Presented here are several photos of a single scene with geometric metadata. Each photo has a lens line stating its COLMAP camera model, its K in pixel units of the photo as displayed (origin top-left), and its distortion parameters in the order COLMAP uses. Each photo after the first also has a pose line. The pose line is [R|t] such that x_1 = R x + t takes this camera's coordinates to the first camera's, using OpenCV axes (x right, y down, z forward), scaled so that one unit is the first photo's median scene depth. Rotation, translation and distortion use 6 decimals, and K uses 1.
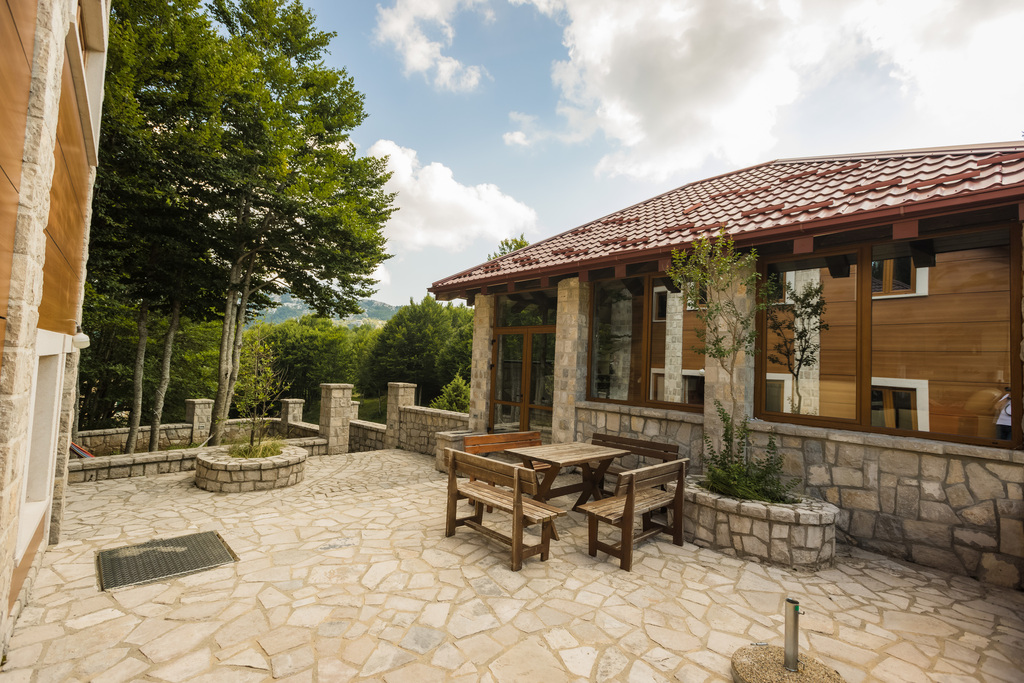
lens RADIAL K [[448.6, 0, 510.1], [0, 448.6, 343.5], [0, 0, 1]] dist [0.000284, -0.000452]
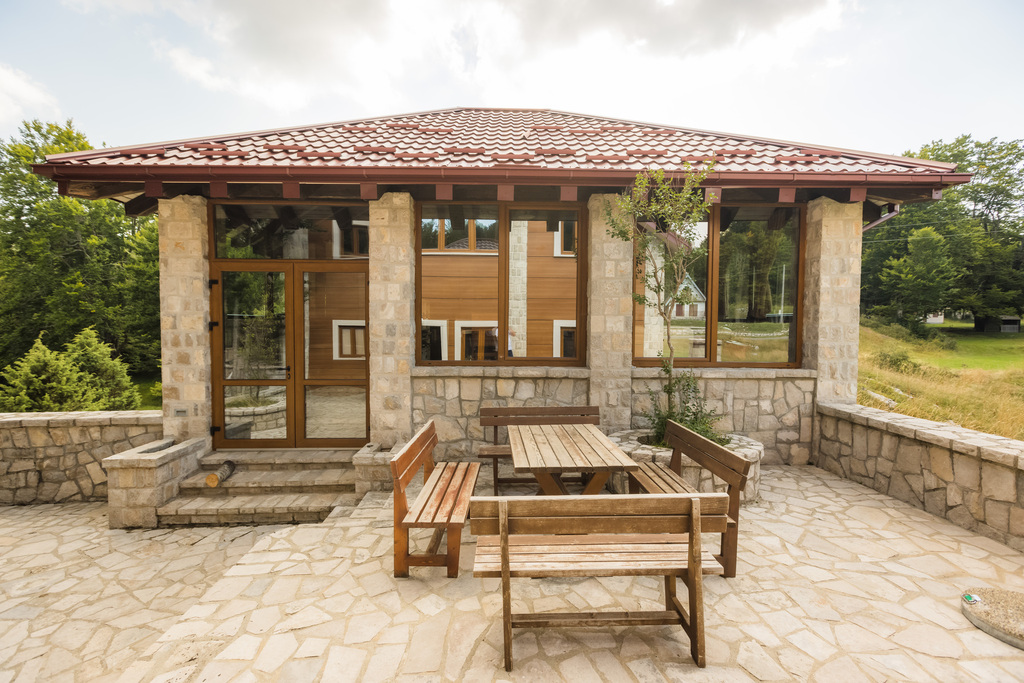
lens RADIAL K [[466.2, 0, 515.3], [0, 466.2, 329.8], [0, 0, 1]] dist [-0.002206, -0.000959]
pose [[0.660517, -0.064549, 0.748031, -0.336817], [-0.013288, 0.995137, 0.097605, -0.009528], [-0.750693, -0.074409, 0.656447, 0.431837]]
